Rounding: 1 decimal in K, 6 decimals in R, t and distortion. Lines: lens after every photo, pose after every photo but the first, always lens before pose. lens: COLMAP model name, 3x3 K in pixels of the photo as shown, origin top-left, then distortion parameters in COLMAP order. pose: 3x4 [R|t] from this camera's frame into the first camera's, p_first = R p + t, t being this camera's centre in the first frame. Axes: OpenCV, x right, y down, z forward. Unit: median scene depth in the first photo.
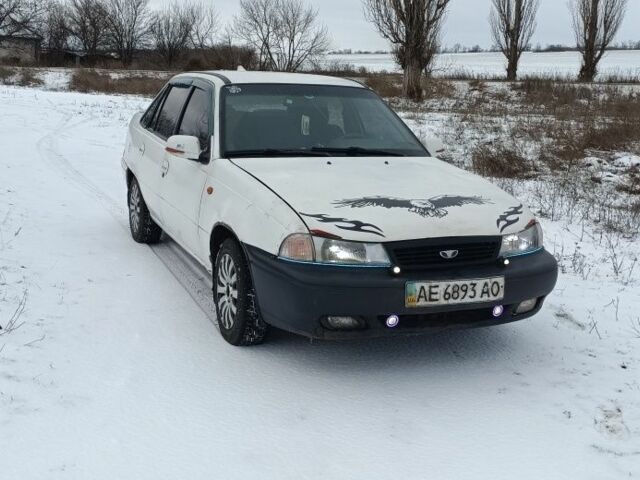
lens RADIAL K [[774.7, 0, 320.0], [0, 774.7, 240.0], [0, 0, 1]] dist [0.052287, 0.006404]
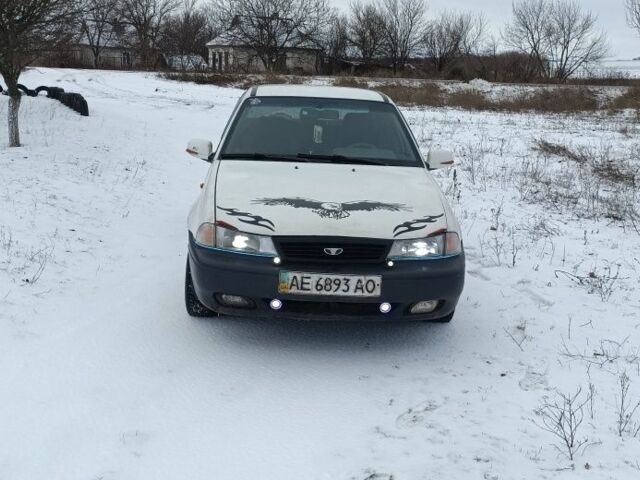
lens RADIAL K [[774.7, 0, 320.0], [0, 774.7, 240.0], [0, 0, 1]] dist [0.052287, 0.006404]
pose [[0.936145, 0.078769, -0.342679, 0.517810], [-0.081924, 0.996625, 0.005284, -0.002666], [0.341938, 0.023127, 0.939438, -0.063568]]
